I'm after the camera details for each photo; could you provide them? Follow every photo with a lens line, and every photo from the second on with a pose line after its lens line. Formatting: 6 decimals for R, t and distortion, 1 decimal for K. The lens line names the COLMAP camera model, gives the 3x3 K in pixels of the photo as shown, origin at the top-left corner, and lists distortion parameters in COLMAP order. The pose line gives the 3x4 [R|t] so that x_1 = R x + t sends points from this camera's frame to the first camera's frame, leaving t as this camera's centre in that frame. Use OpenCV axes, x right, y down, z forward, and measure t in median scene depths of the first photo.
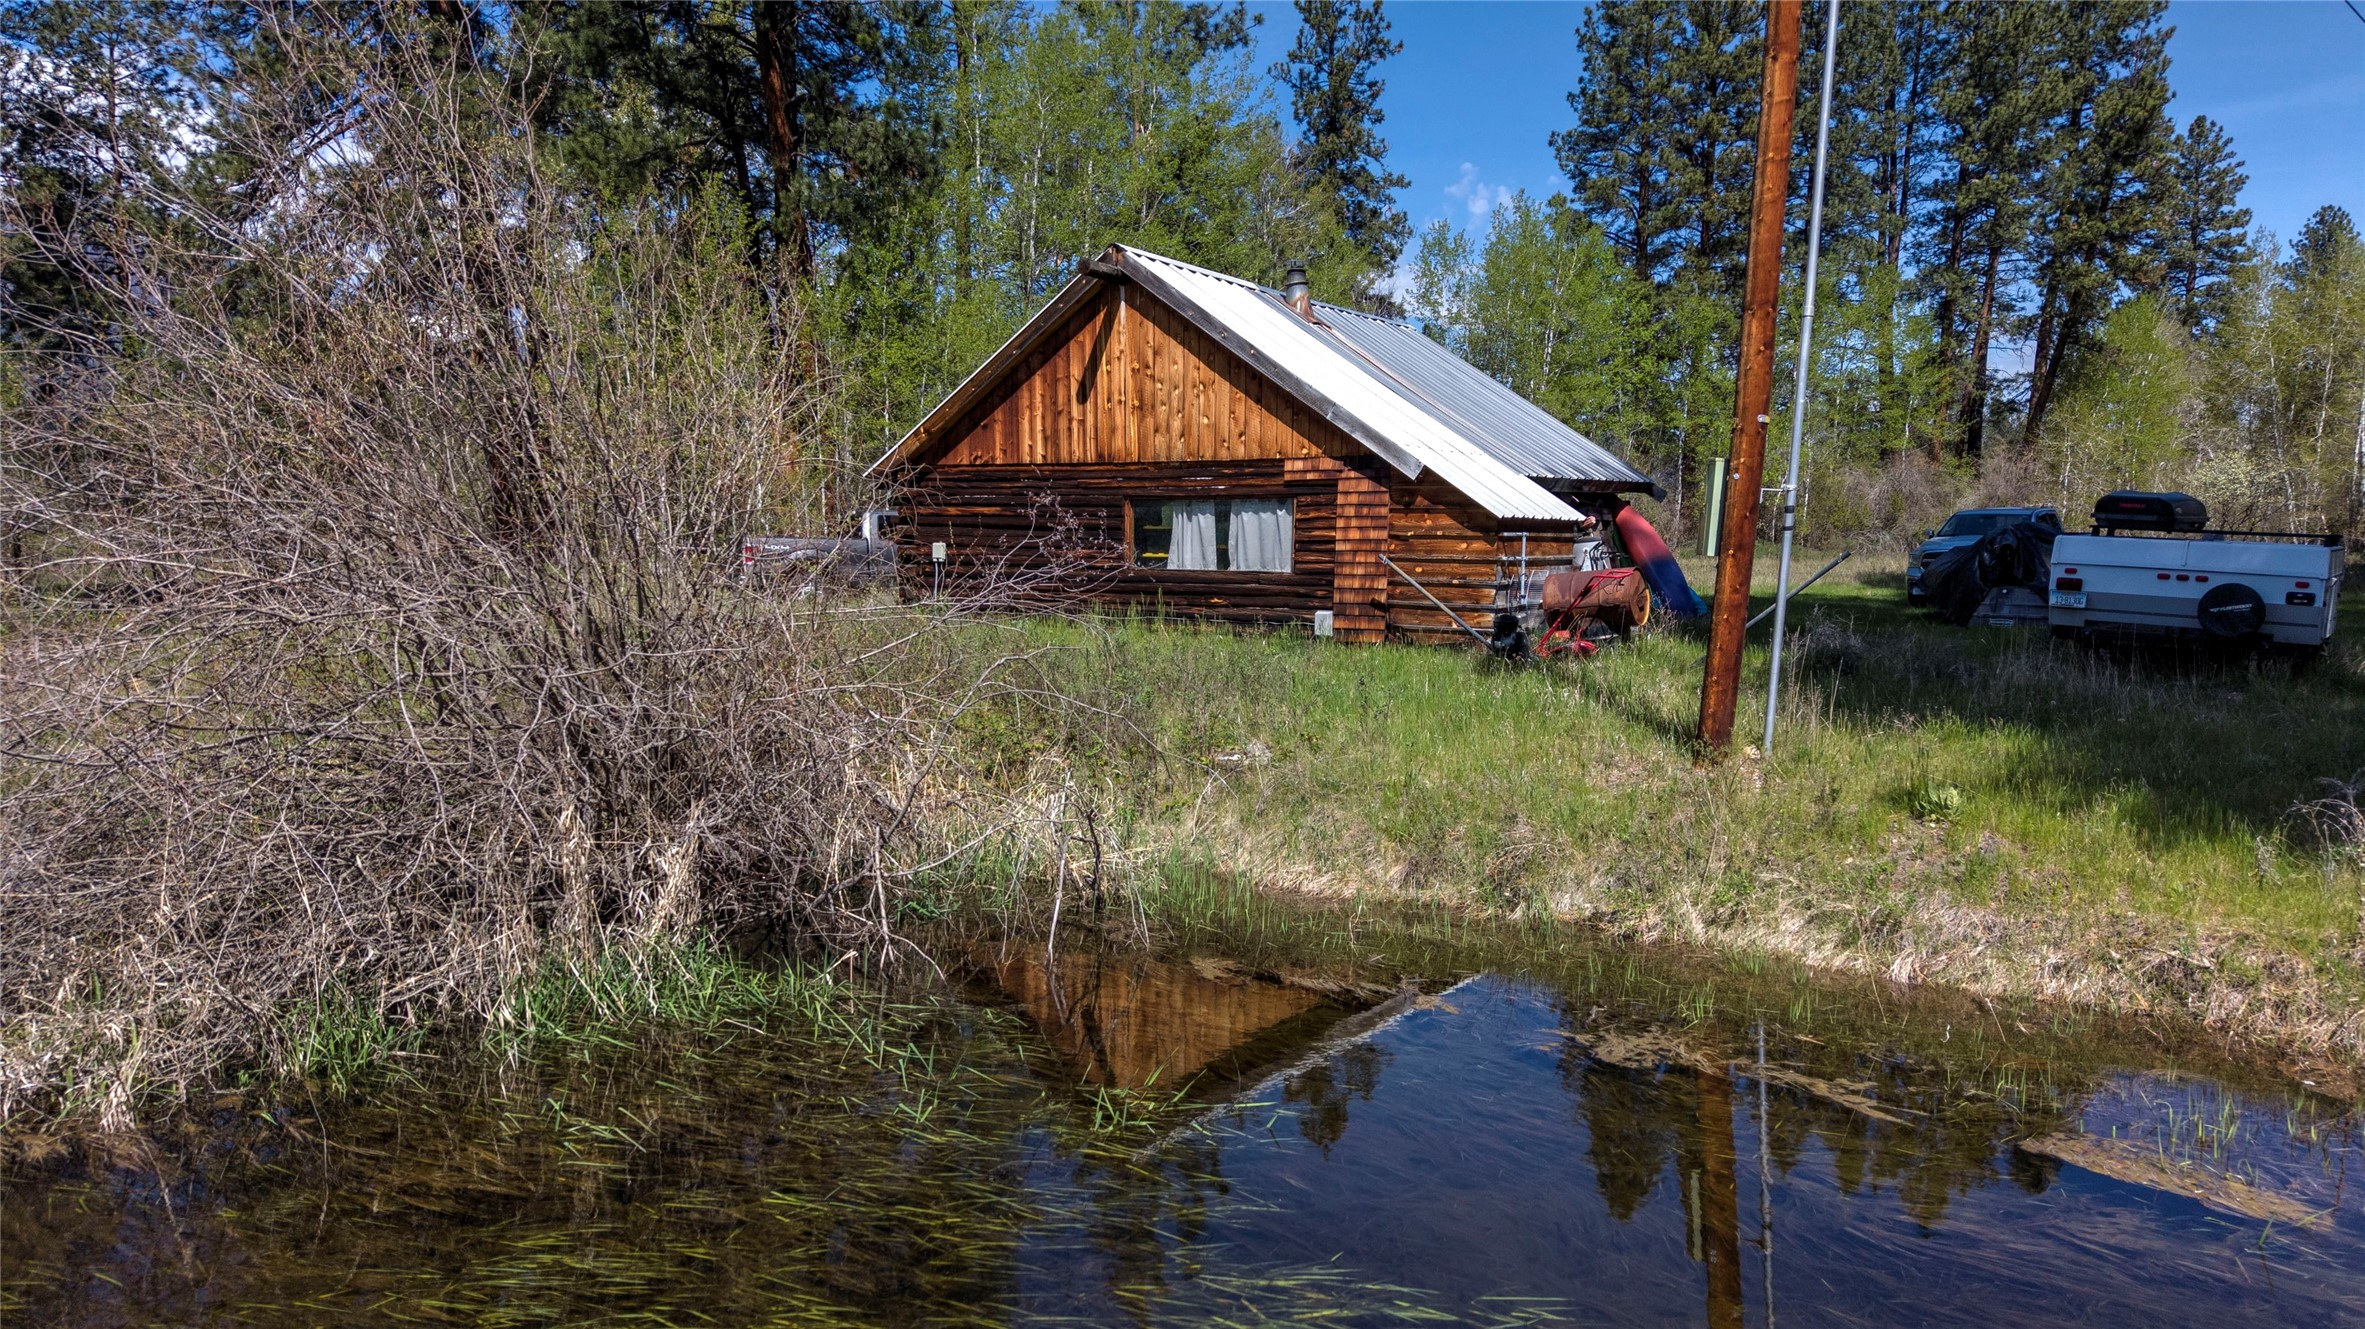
lens RADIAL K [[1499.3, 0, 1186.6], [0, 1499.3, 674.5], [0, 0, 1]] dist [0.086298, -0.134959]
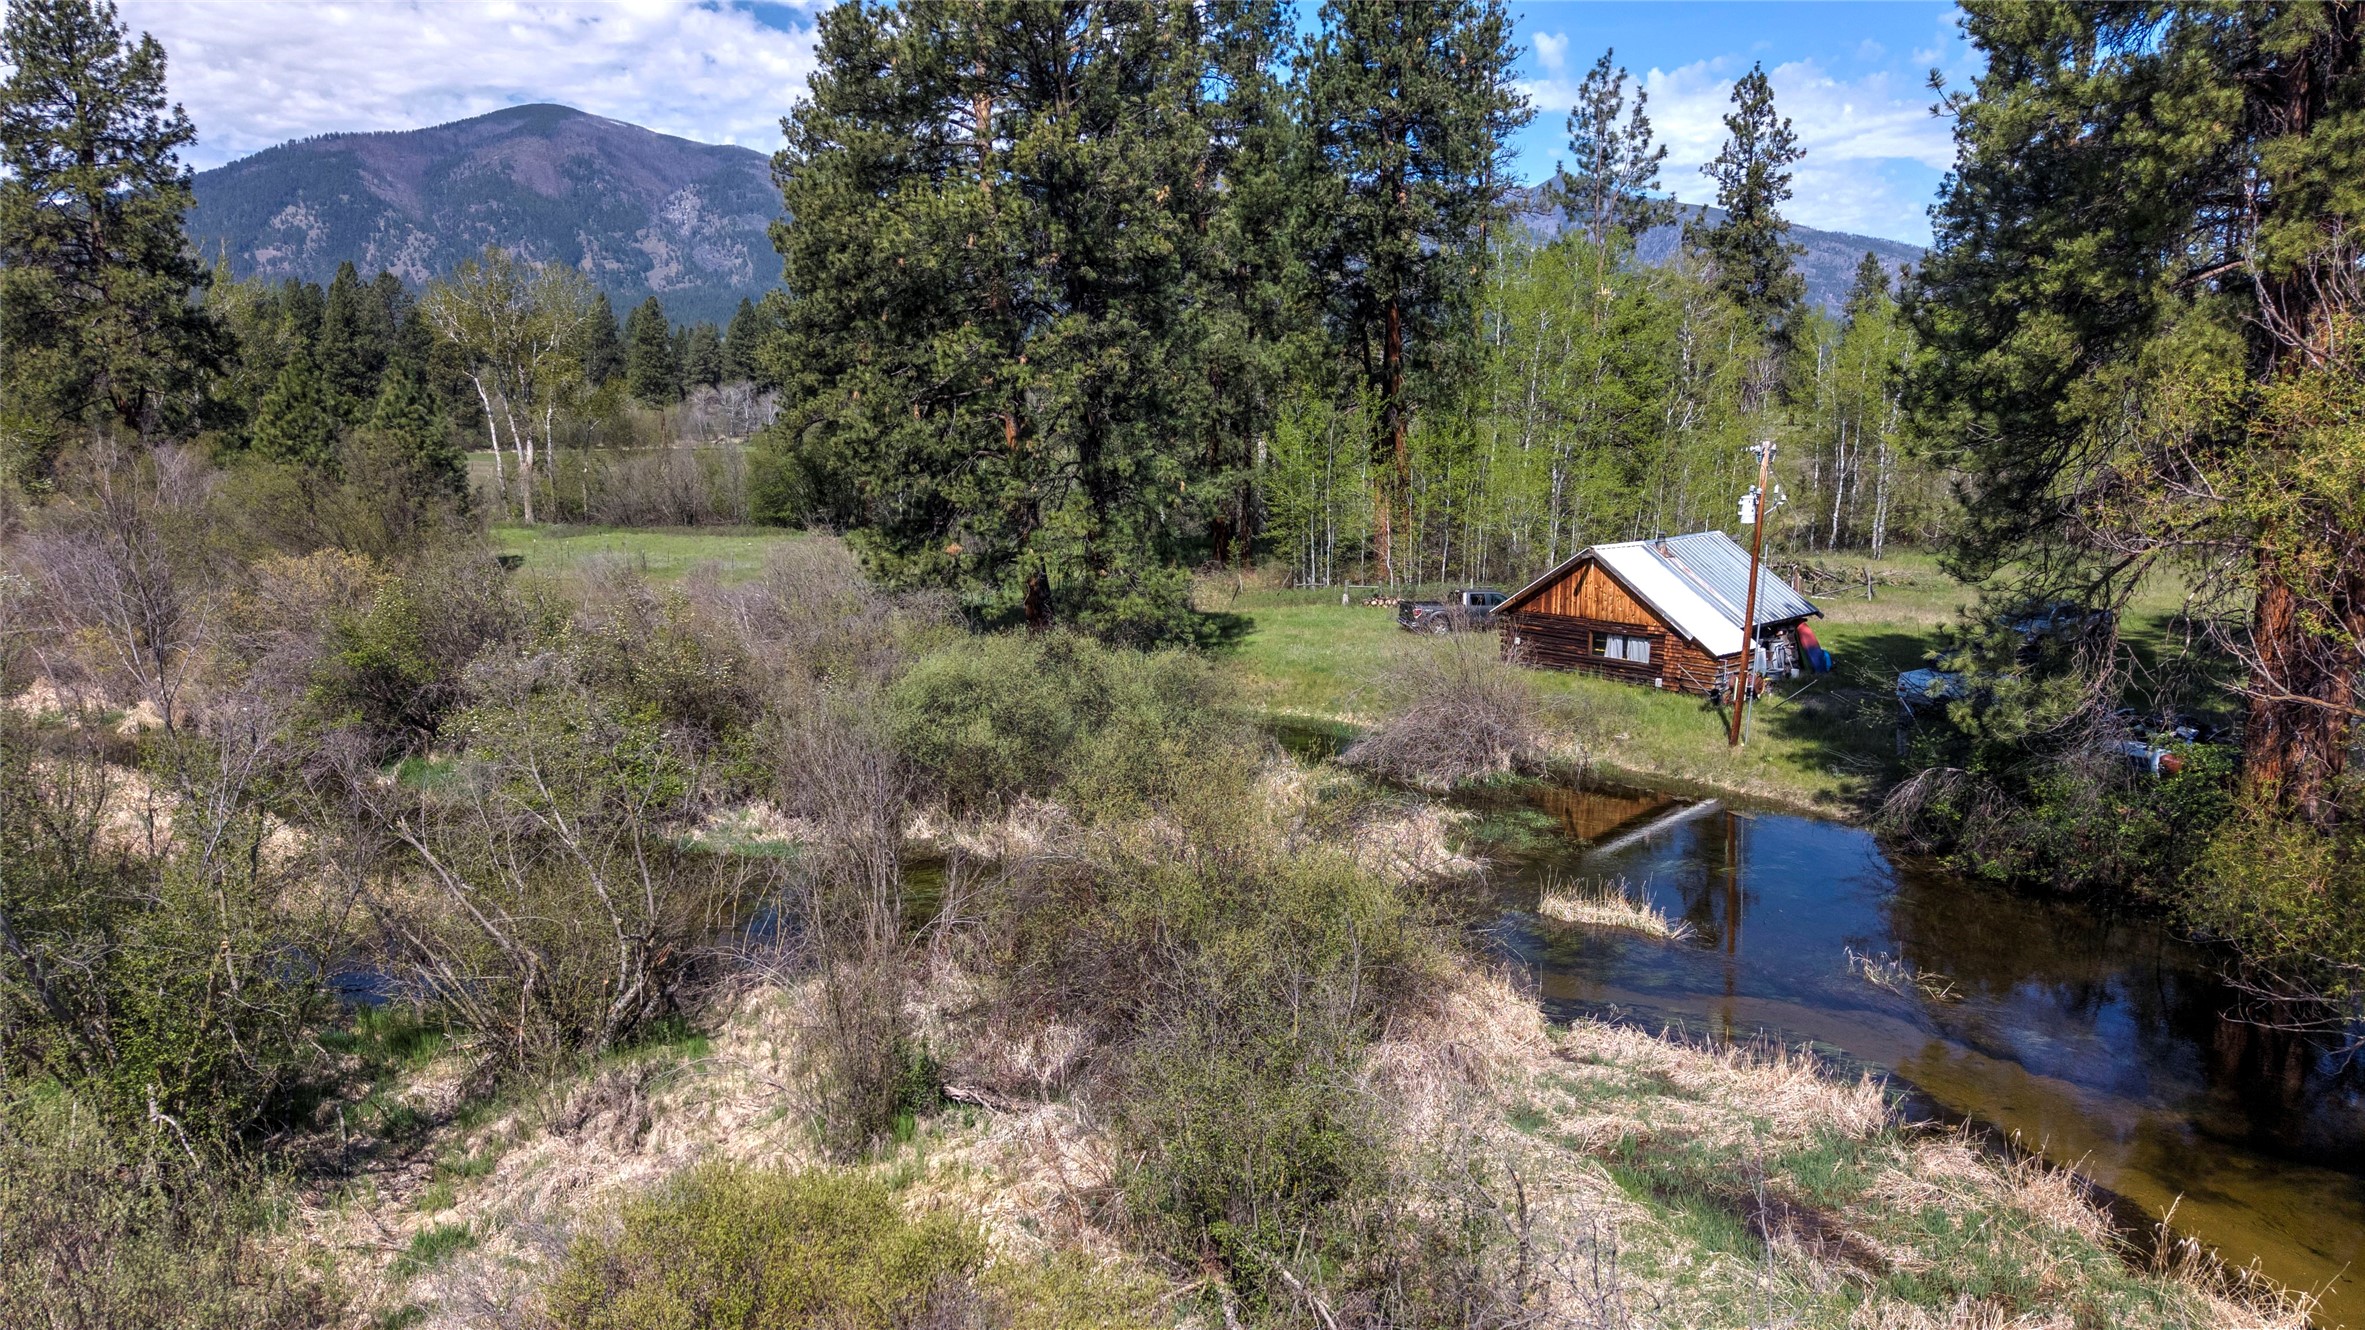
lens RADIAL K [[1499.3, 0, 1186.6], [0, 1499.3, 675.0], [0, 0, 1]] dist [0.086298, -0.134959]
pose [[0.961741, 0.044489, -0.270325, 0.000043], [-0.020450, 0.995632, 0.091100, -0.287650], [0.273197, -0.082086, 0.958449, -2.016853]]
